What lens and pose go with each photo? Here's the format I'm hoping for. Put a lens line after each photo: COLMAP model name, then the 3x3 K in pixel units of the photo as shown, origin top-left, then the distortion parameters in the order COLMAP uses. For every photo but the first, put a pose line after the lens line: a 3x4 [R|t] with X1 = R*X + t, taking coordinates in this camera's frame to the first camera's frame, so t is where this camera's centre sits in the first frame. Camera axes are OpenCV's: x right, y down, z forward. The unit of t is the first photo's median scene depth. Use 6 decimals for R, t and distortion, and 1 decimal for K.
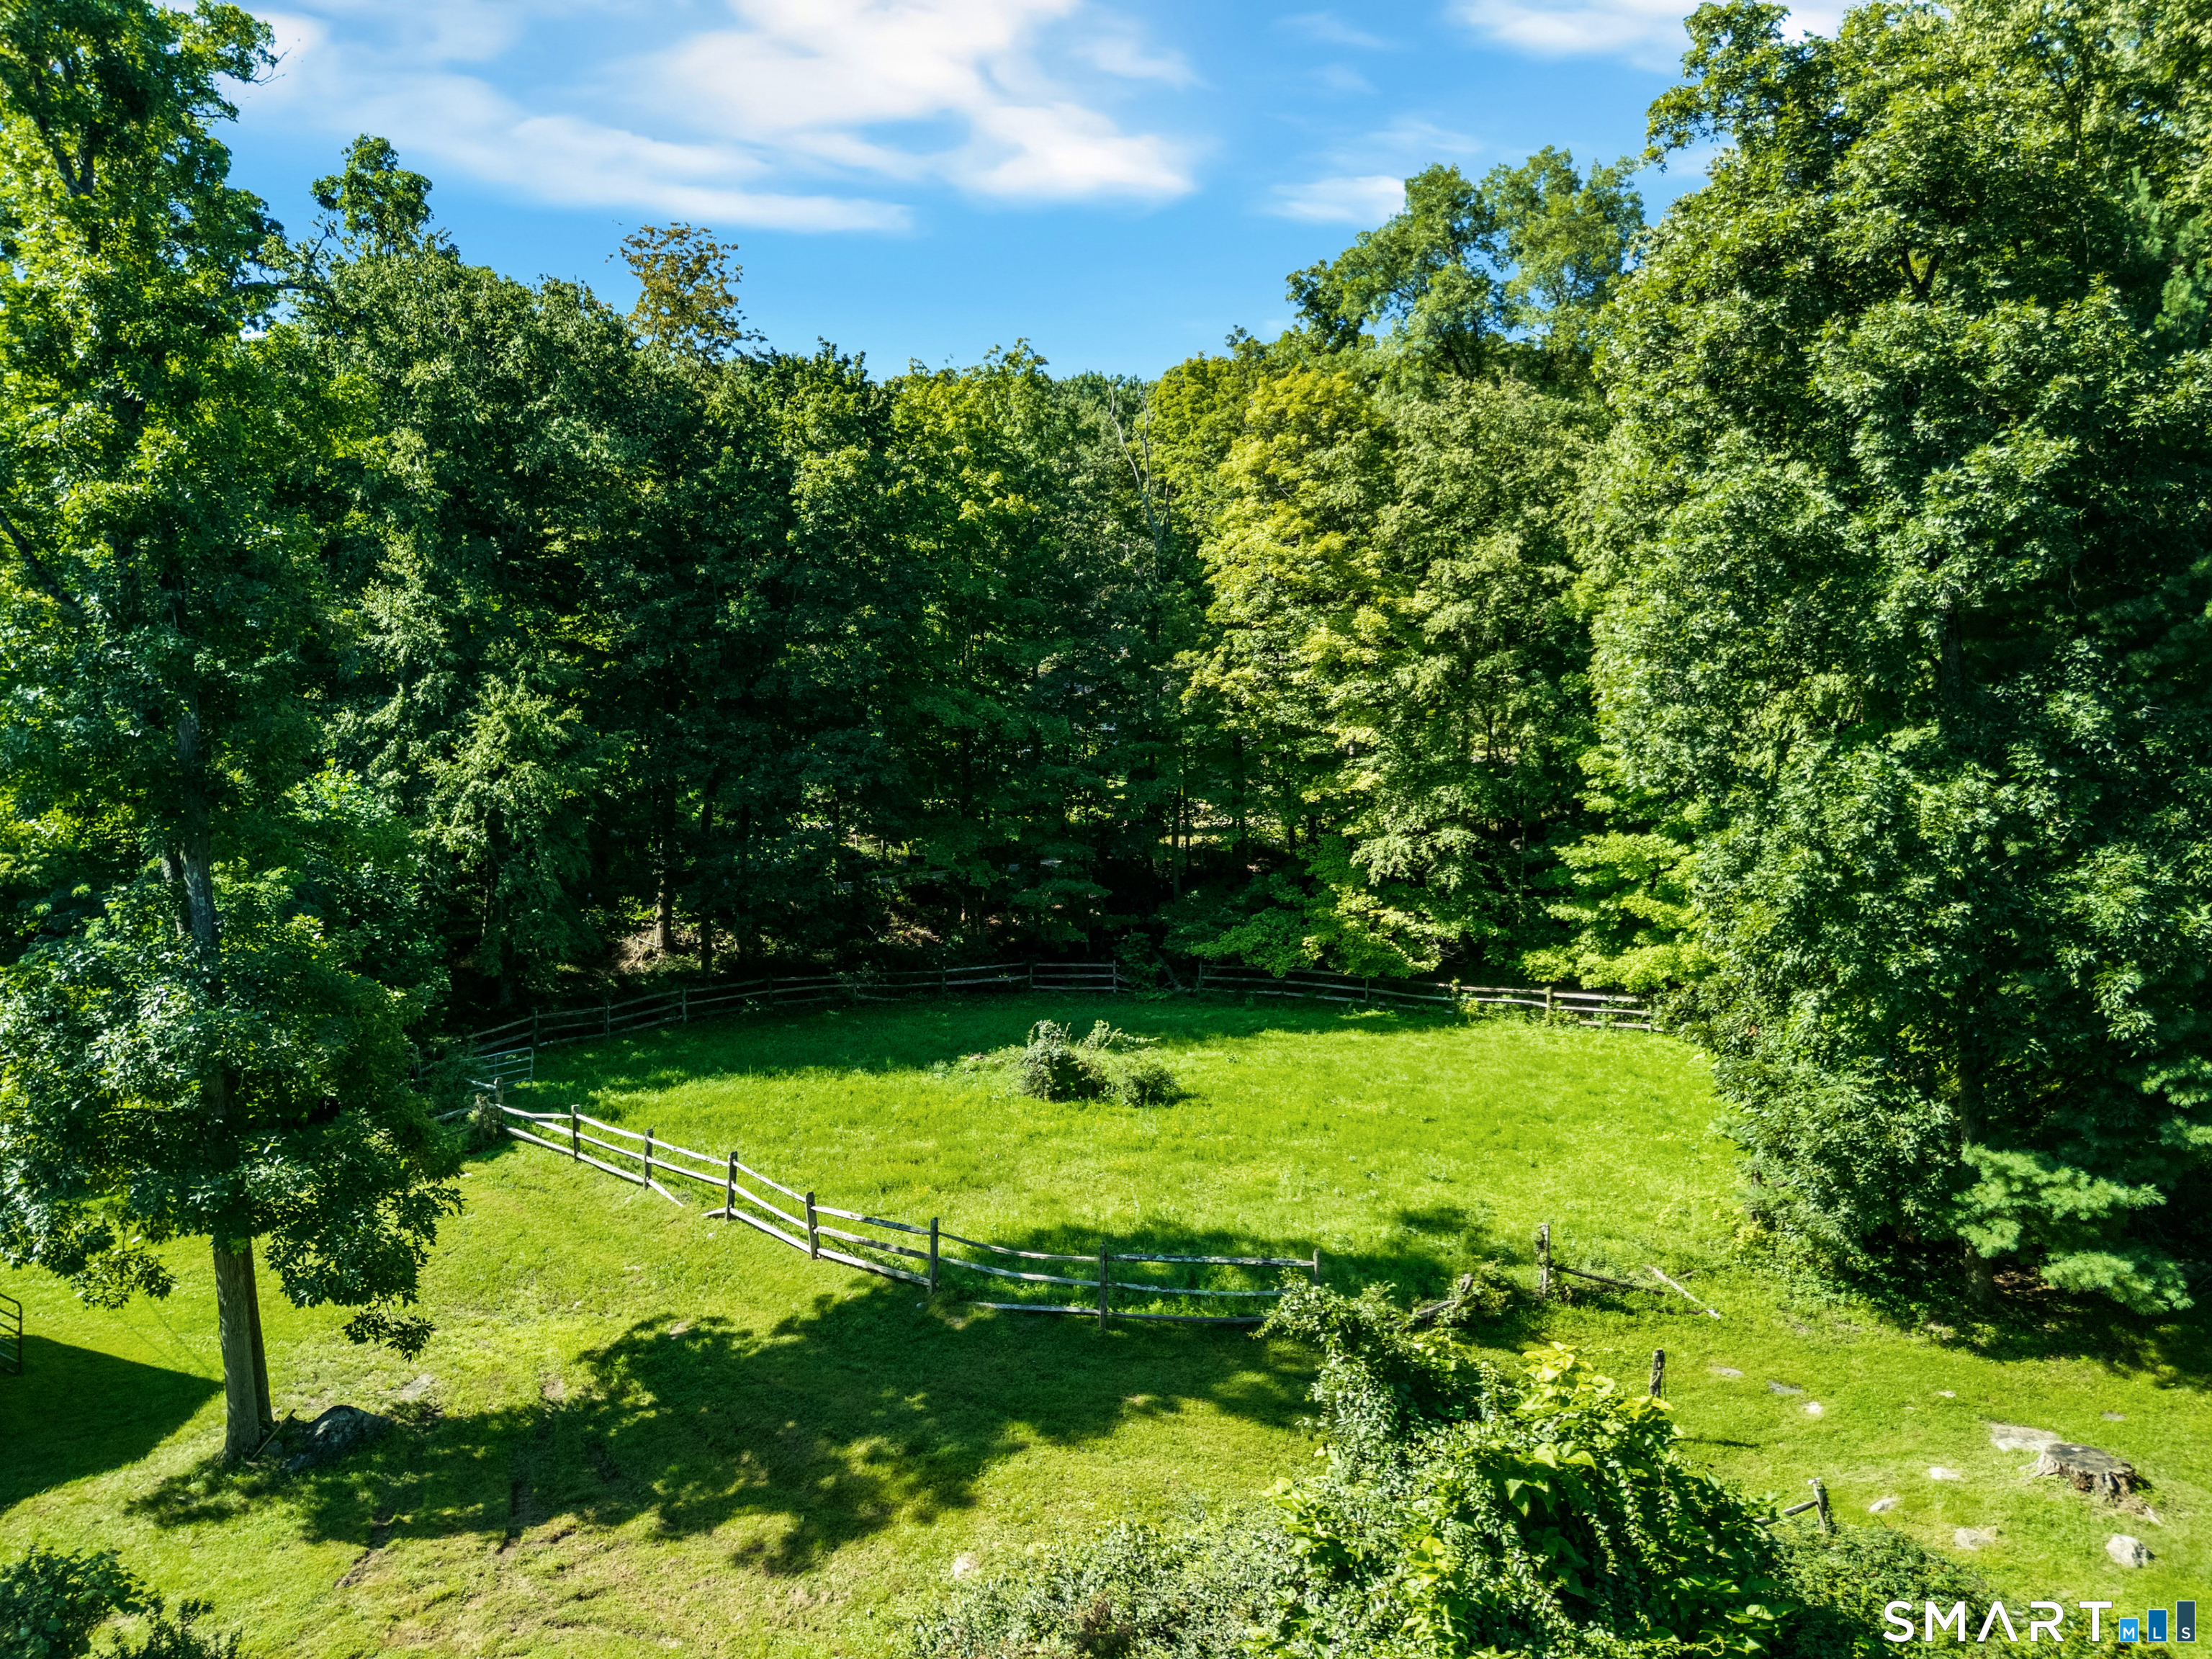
lens RADIAL K [[1627.5, 0, 1106.0], [0, 1627.5, 829.5], [0, 0, 1]] dist [0.086798, -0.106343]
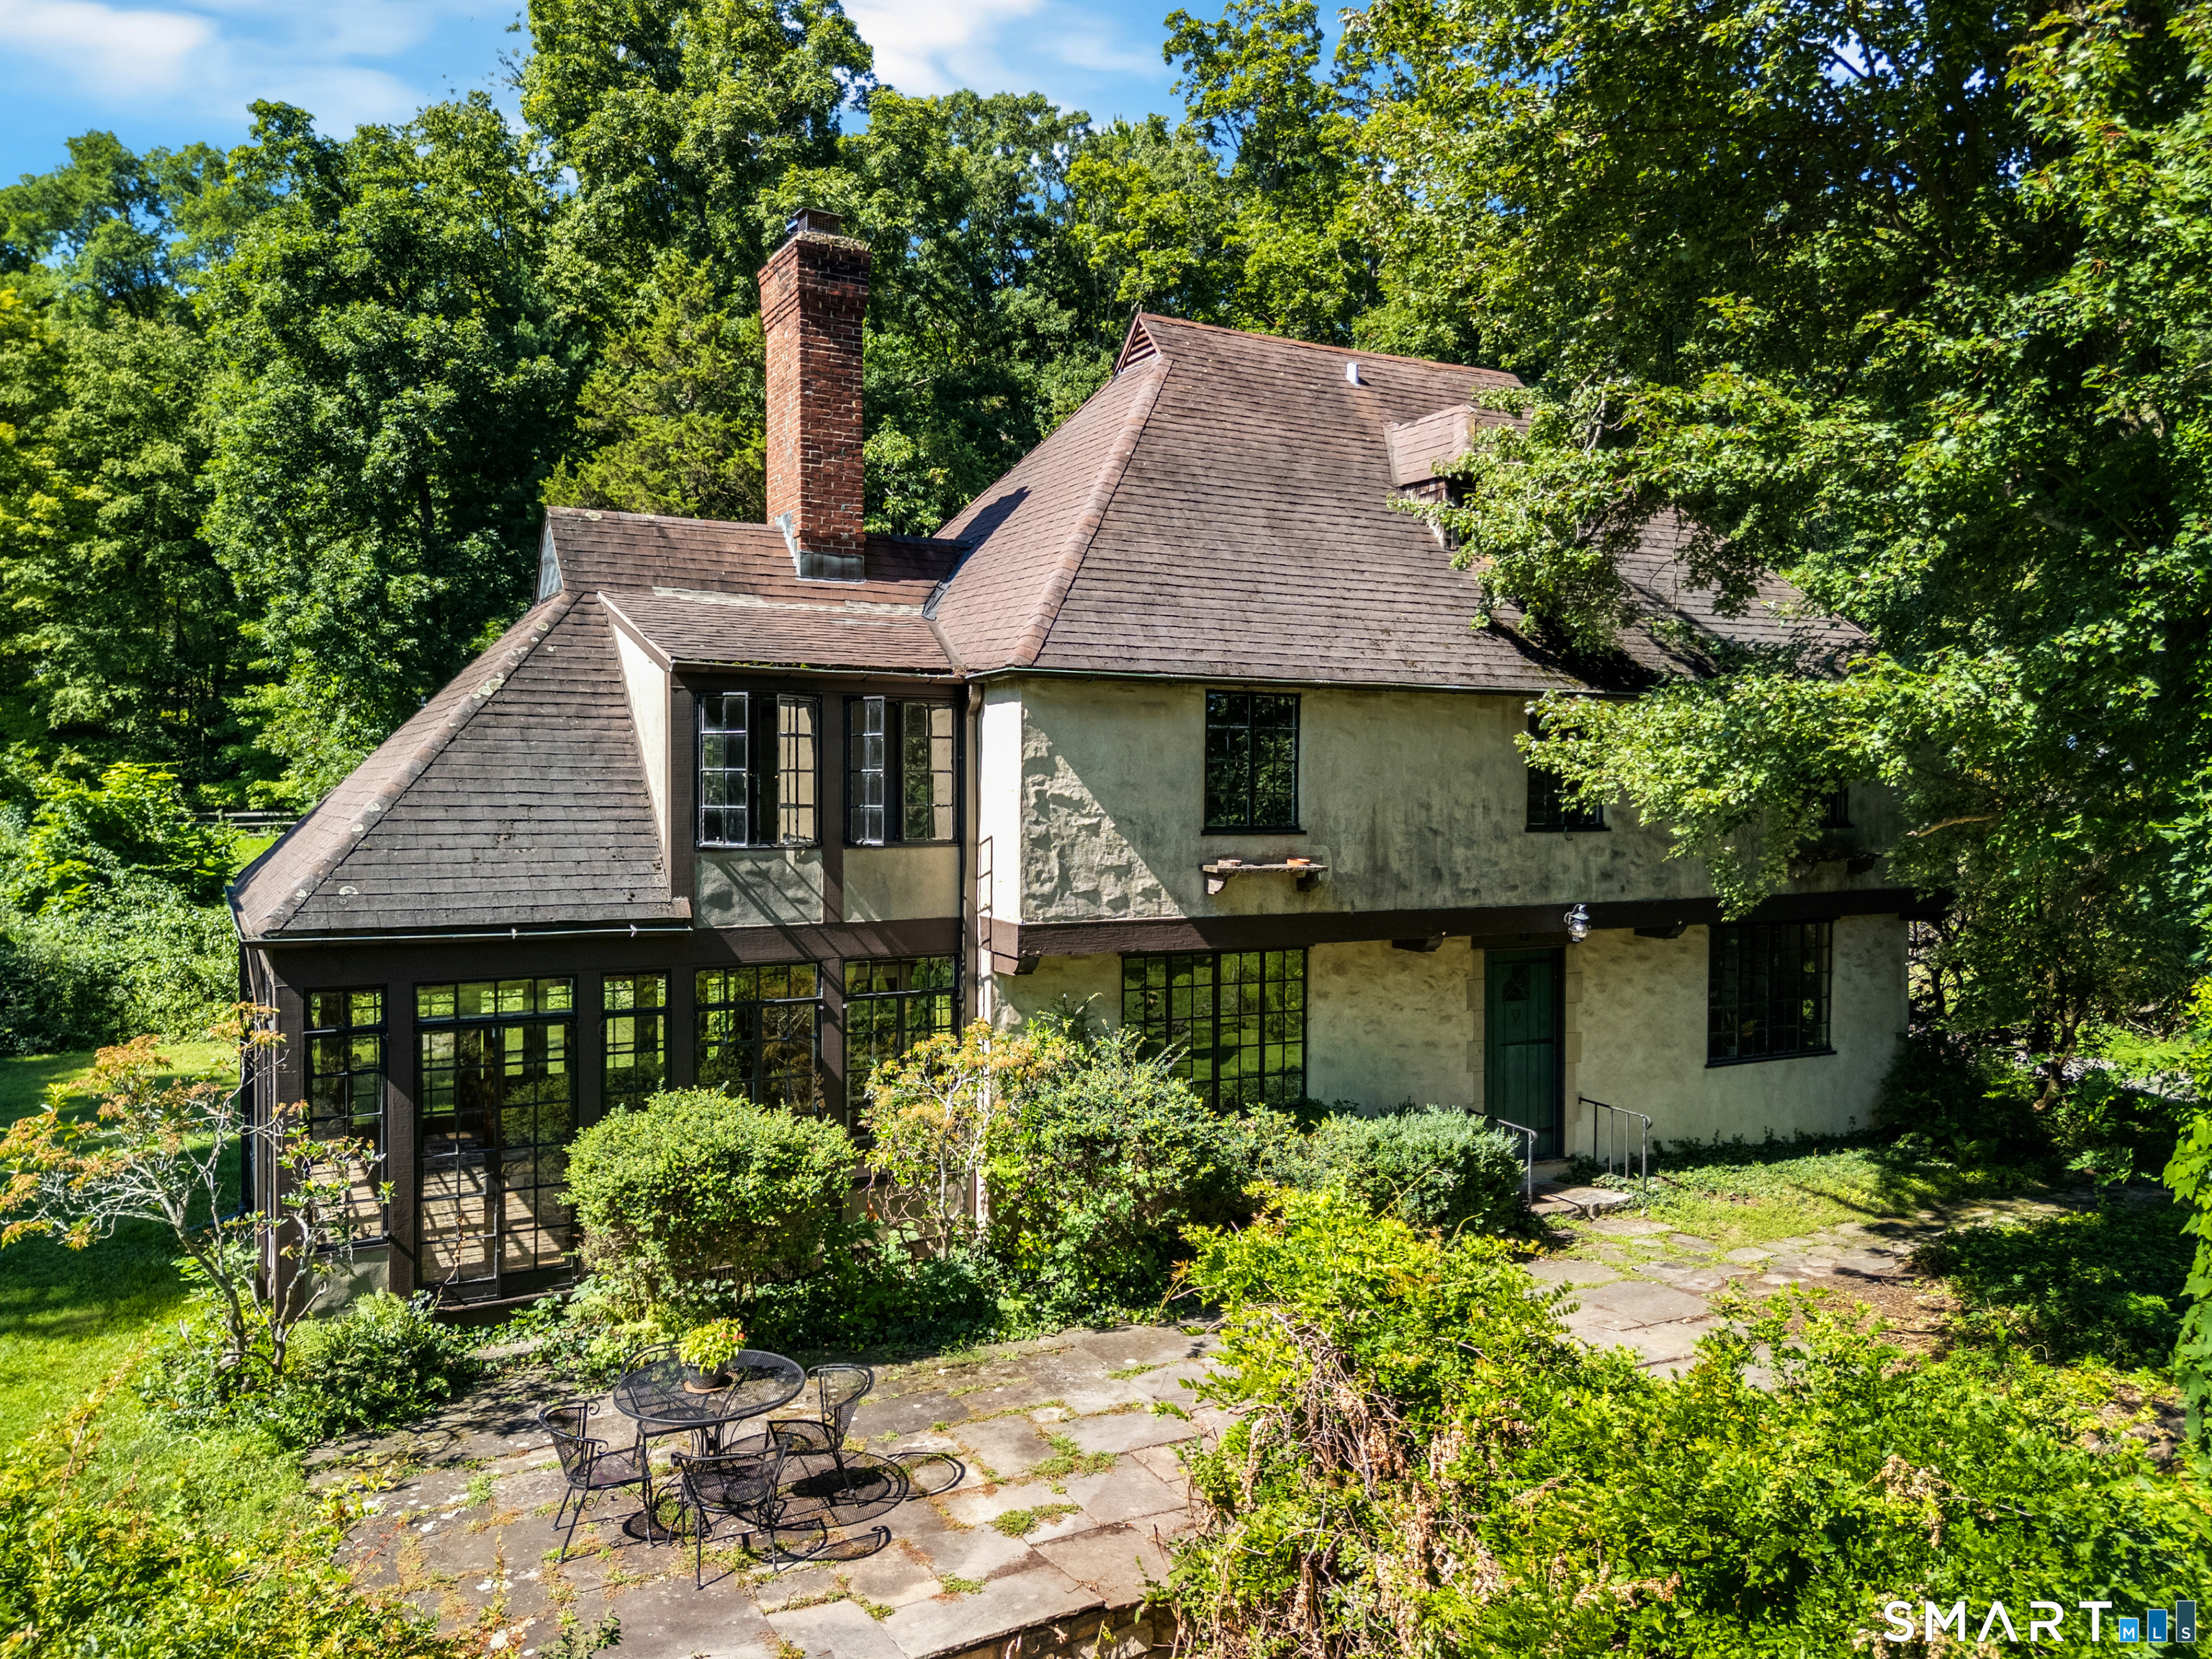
lens RADIAL K [[1632.1, 0, 1106.0], [0, 1632.1, 829.5], [0, 0, 1]] dist [0.086385, -0.082955]
pose [[0.759038, -0.015742, 0.650856, -0.090326], [0.022667, 0.999741, -0.002254, 0.259948], [-0.650652, 0.016464, 0.759198, -0.833955]]
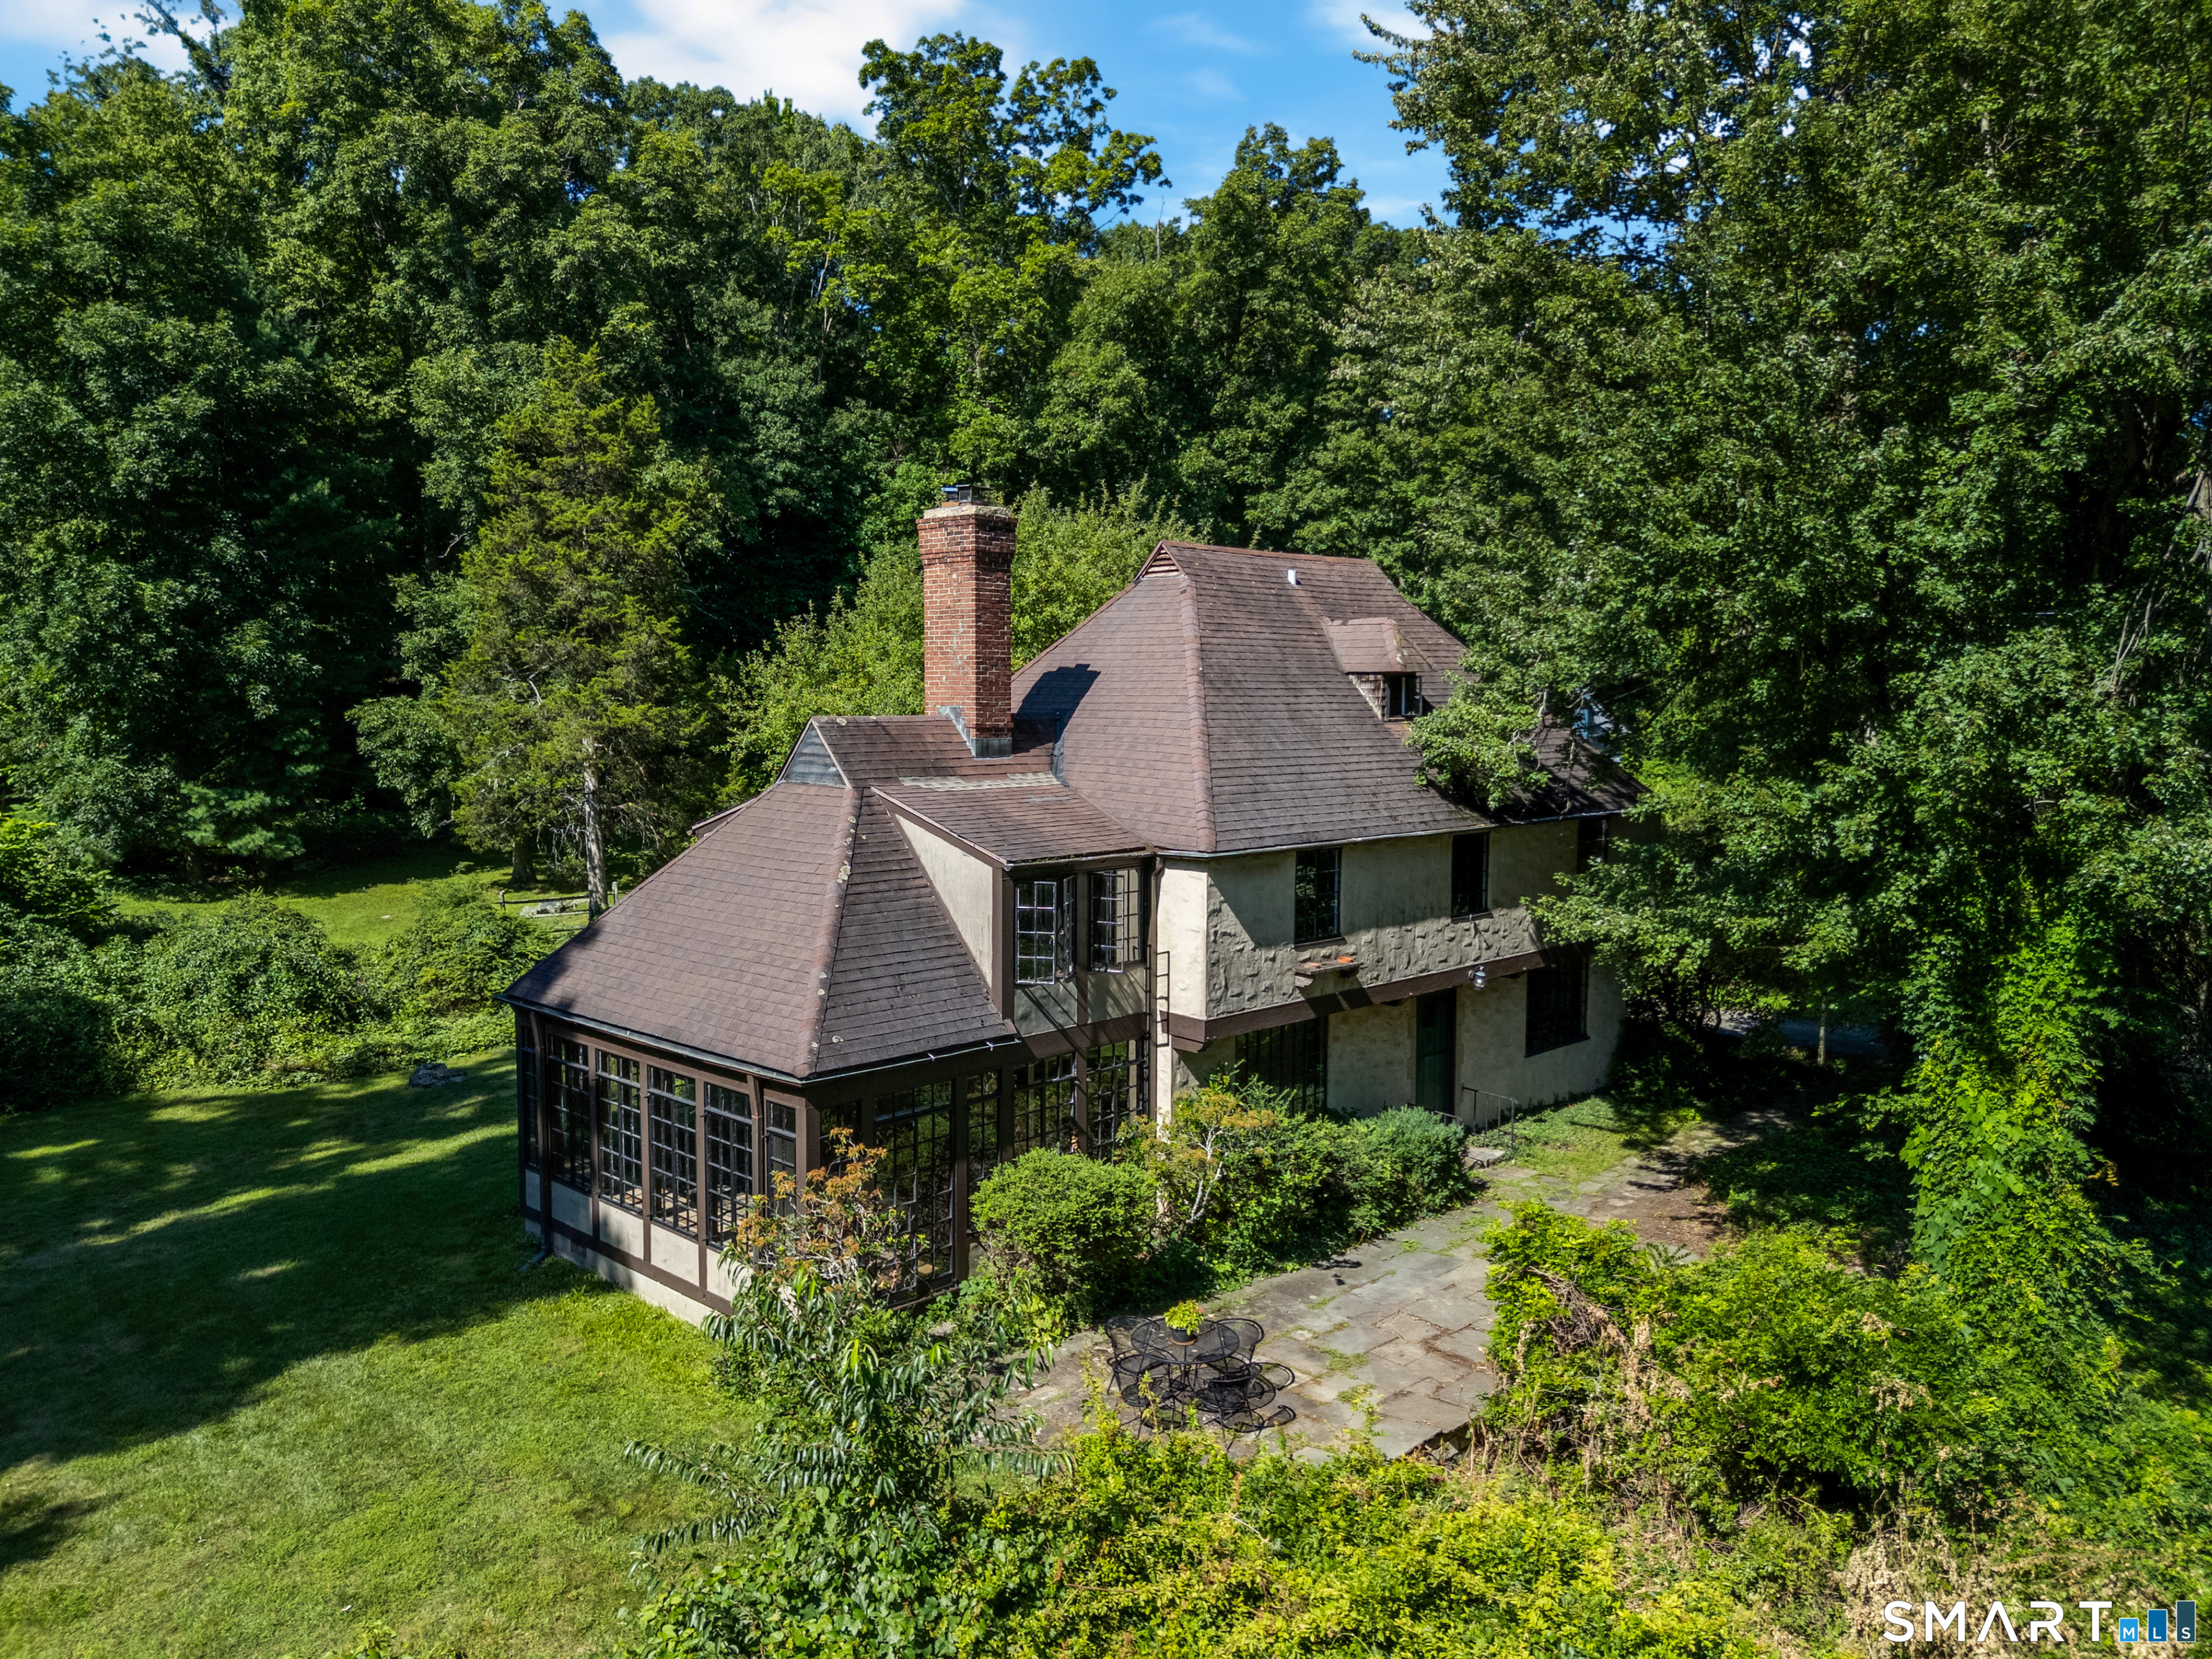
lens RADIAL K [[1632.1, 0, 1106.0], [0, 1632.1, 829.5], [0, 0, 1]] dist [0.086385, -0.082955]
pose [[0.540349, -0.071344, 0.838411, -0.447962], [0.030180, 0.997401, 0.065422, 0.145475], [-0.840899, -0.010047, 0.541098, -0.807013]]
